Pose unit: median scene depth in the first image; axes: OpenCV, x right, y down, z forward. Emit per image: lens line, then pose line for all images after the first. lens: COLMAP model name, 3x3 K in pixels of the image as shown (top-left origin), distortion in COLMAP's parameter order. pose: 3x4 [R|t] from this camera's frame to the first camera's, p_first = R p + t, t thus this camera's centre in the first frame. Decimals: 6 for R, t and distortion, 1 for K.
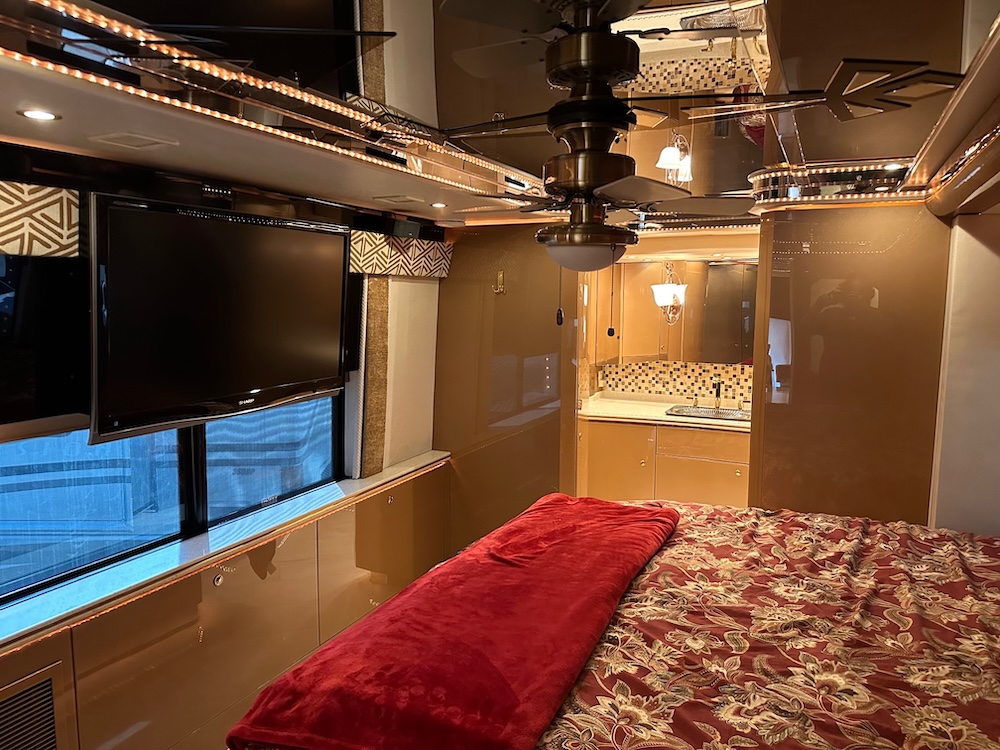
lens RADIAL K [[706.5, 0, 469.5], [0, 706.5, 372.1], [0, 0, 1]] dist [0.000764, -0.013837]
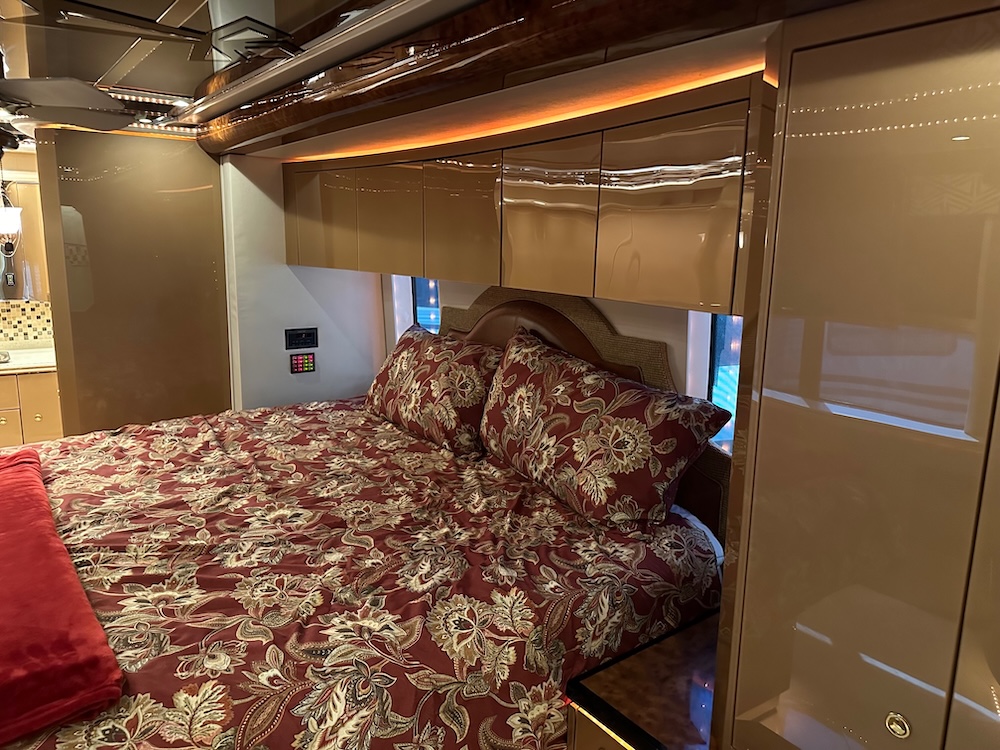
lens RADIAL K [[706.5, 0, 498.8], [0, 706.5, 377.0], [0, 0, 1]] dist [0.000764, -0.013837]
pose [[0.482423, -0.172377, 0.858810, -0.287322], [0.084193, 0.985031, 0.150418, 0.018232], [-0.871883, -0.000259, 0.489714, 0.003563]]
